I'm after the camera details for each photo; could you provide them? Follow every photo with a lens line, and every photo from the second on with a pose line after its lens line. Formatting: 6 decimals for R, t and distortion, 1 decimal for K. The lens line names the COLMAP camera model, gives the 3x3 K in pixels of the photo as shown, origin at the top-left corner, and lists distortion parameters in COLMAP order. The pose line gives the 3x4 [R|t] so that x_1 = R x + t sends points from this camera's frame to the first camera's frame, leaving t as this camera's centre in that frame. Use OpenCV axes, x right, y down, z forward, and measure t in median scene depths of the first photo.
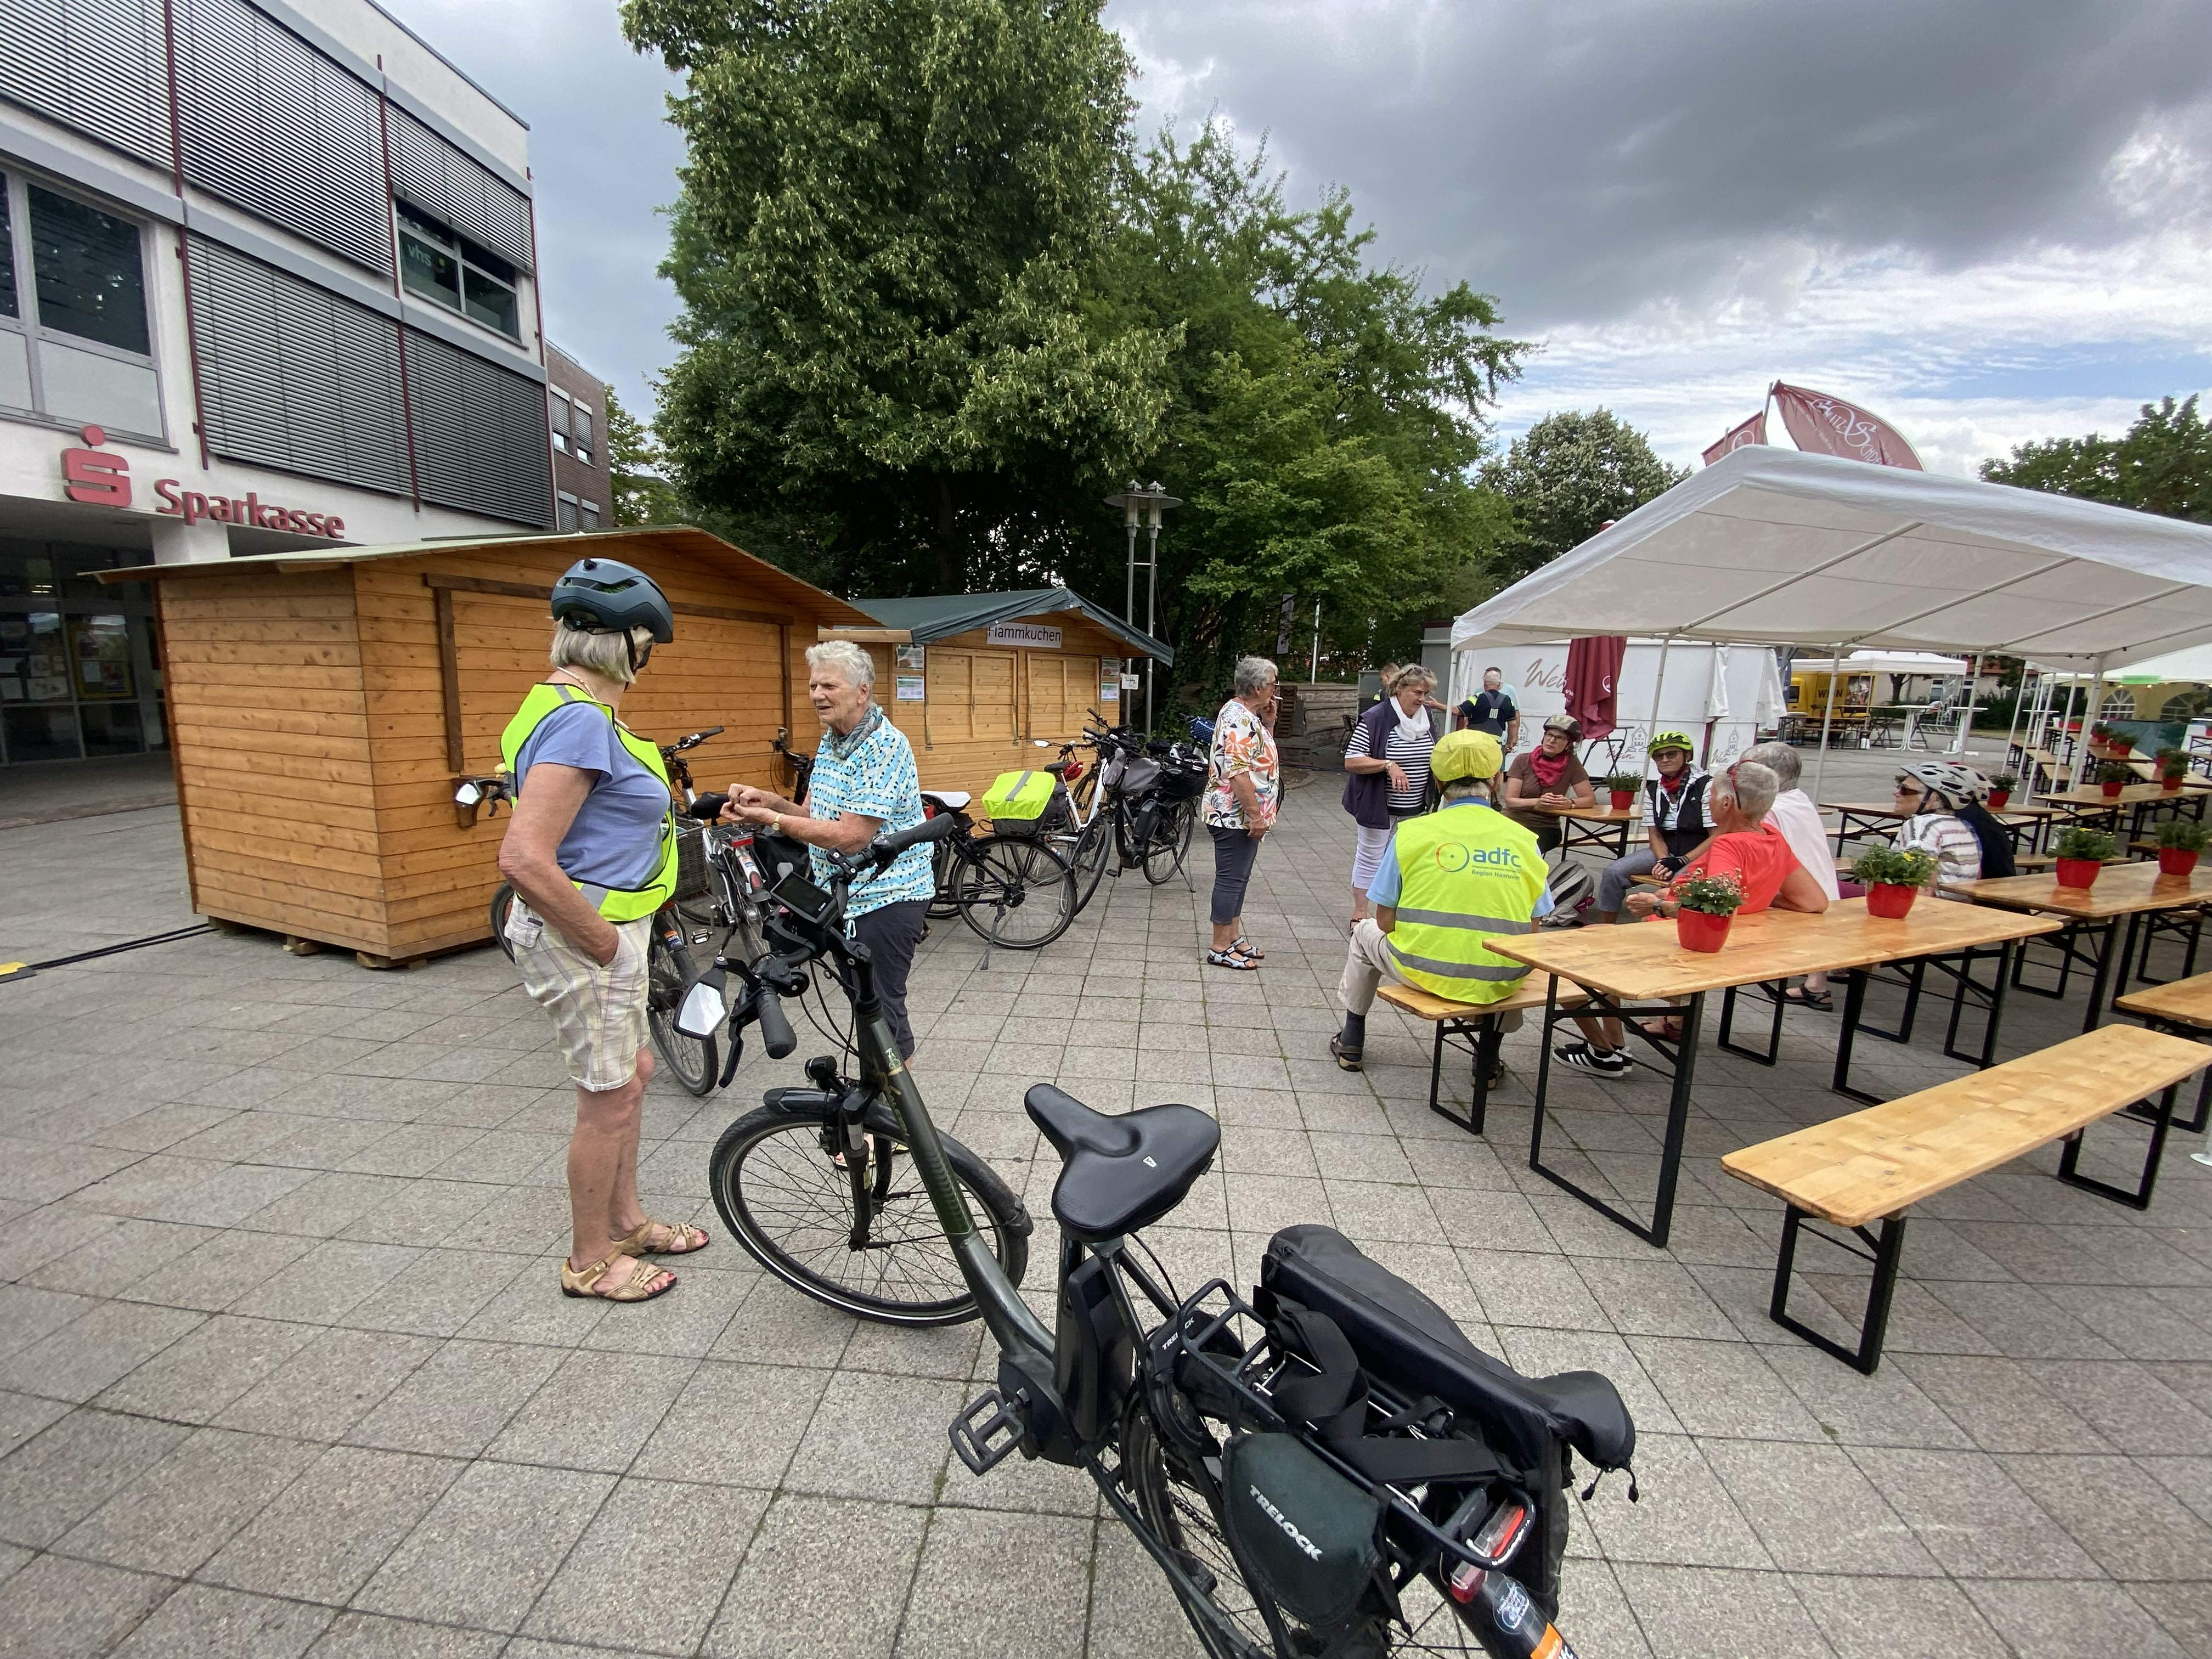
lens RADIAL K [[892.2, 0, 1106.0], [0, 892.2, 829.5], [0, 0, 1]] dist [0.022833, -0.033346]
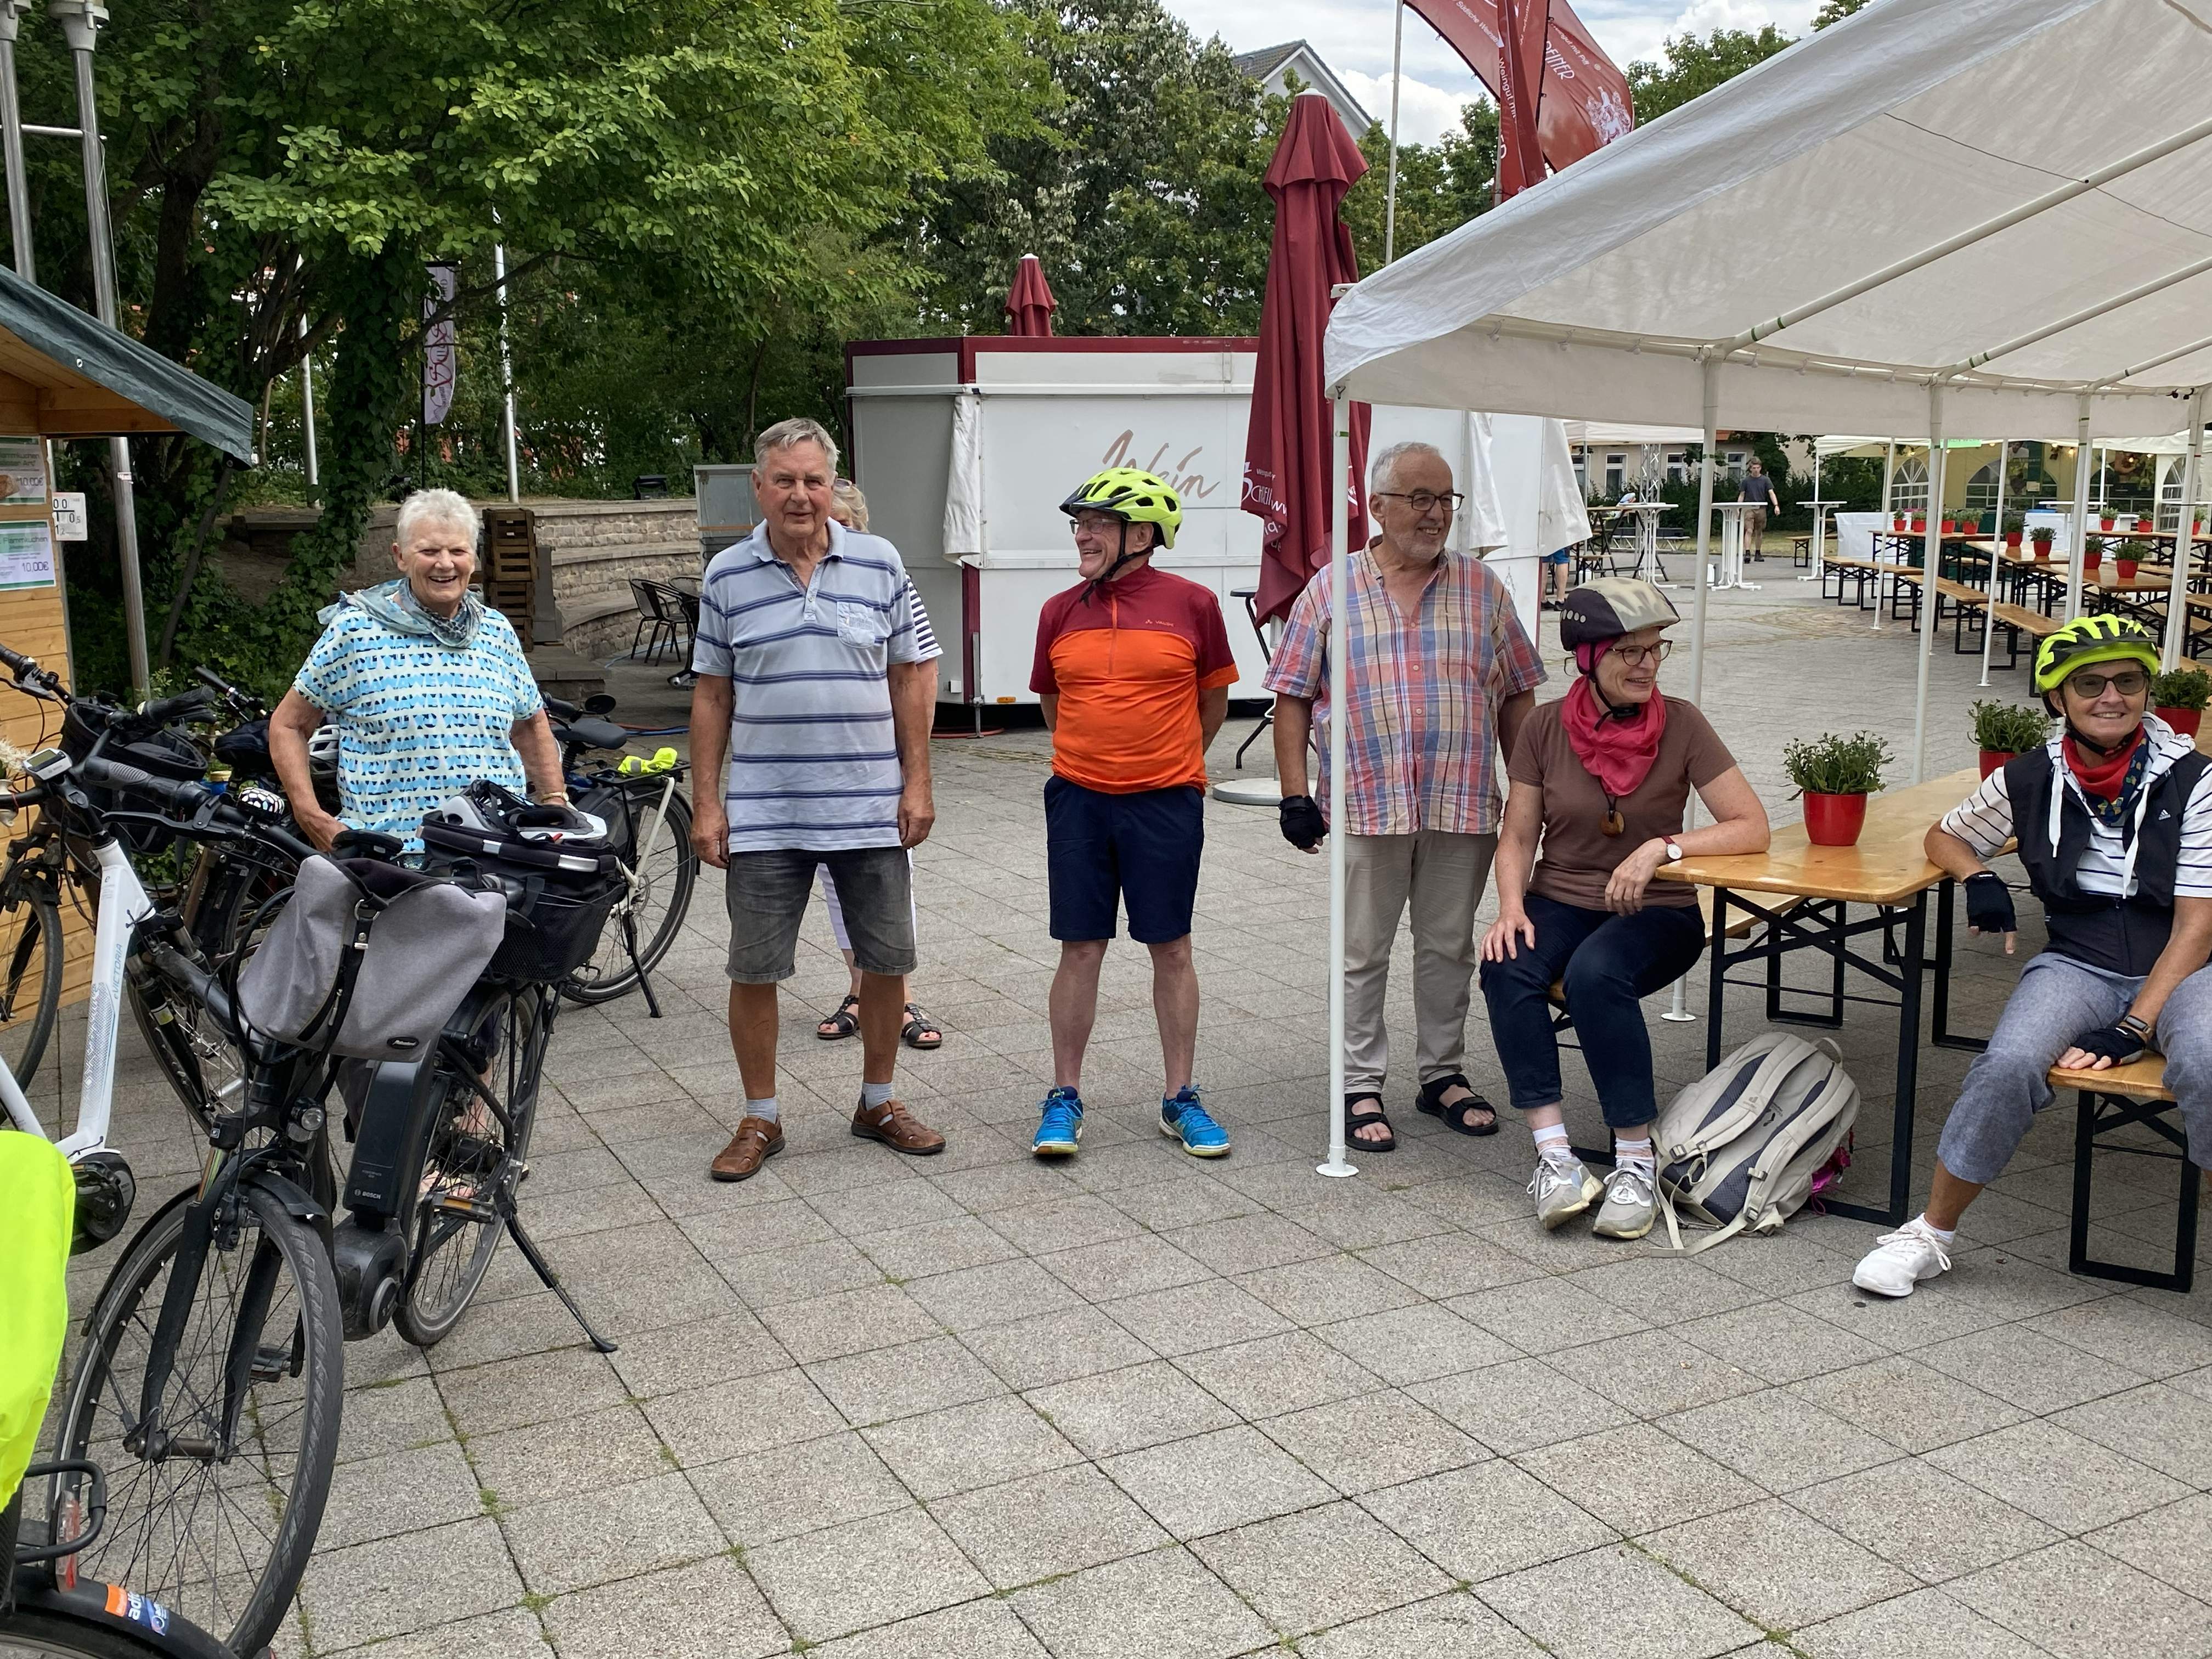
lens RADIAL K [[1966.3, 0, 1106.0], [0, 1966.3, 829.5], [0, 0, 1]] dist [0.042486, -0.079018]
pose [[0.845851, -0.119292, 0.519909, -0.035011], [0.115956, 0.992486, 0.039071, -0.048574], [-0.520663, 0.027238, 0.853328, 0.259771]]
